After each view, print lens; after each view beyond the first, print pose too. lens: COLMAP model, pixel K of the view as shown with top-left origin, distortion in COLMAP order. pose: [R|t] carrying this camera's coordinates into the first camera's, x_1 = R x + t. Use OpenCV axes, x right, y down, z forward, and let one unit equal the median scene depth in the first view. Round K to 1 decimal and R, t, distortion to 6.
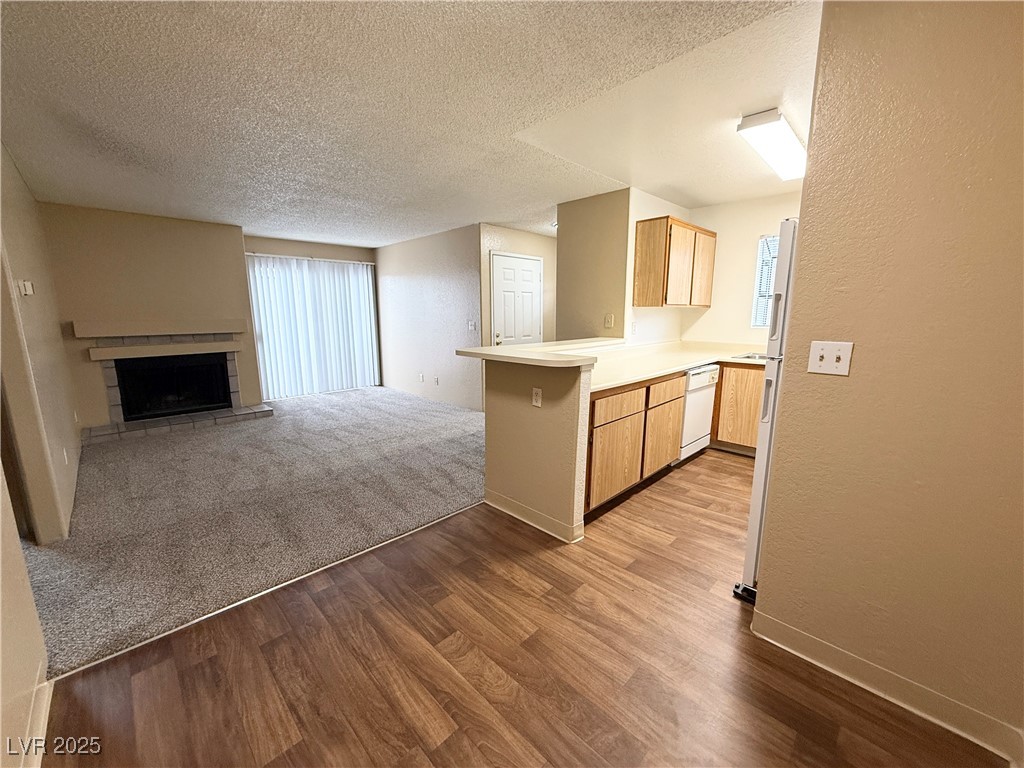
lens RADIAL K [[407.1, 0, 510.6], [0, 407.1, 384.2], [0, 0, 1]] dist [0.000099, -0.000354]
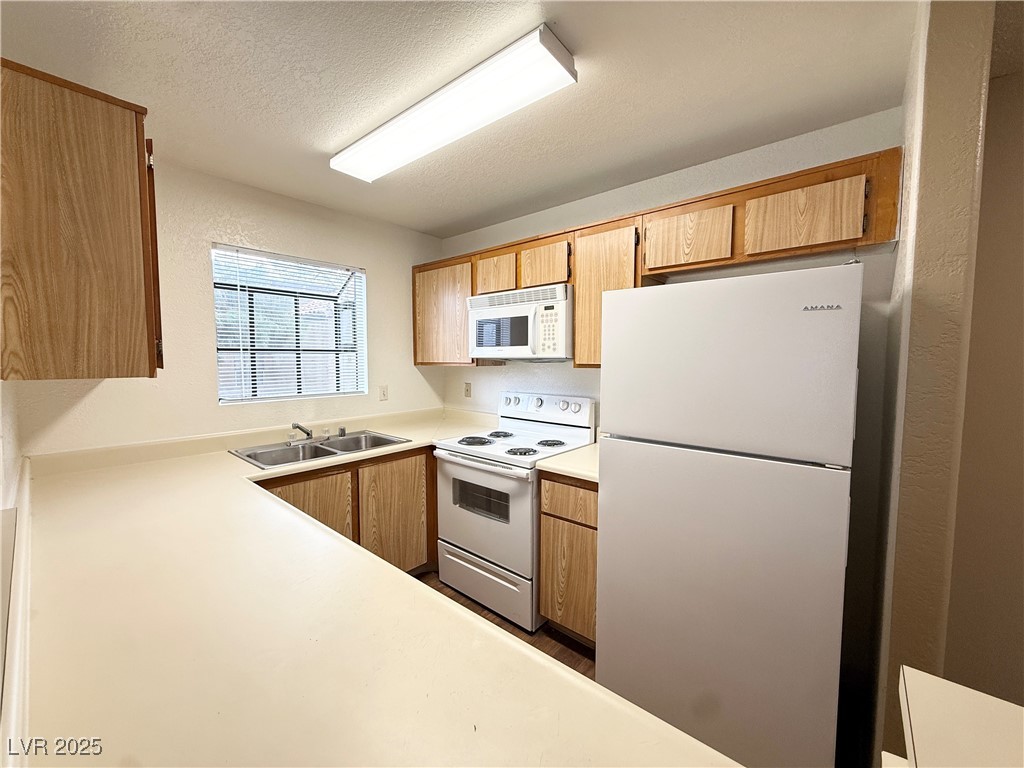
lens RADIAL K [[407.1, 0, 510.6], [0, 407.1, 384.2], [0, 0, 1]] dist [0.000099, -0.000354]
pose [[-0.077682, -0.060537, 0.995139, 0.019523], [0.171795, 0.982411, 0.073173, -0.152792], [-0.982065, 0.176644, -0.065916, 0.708126]]
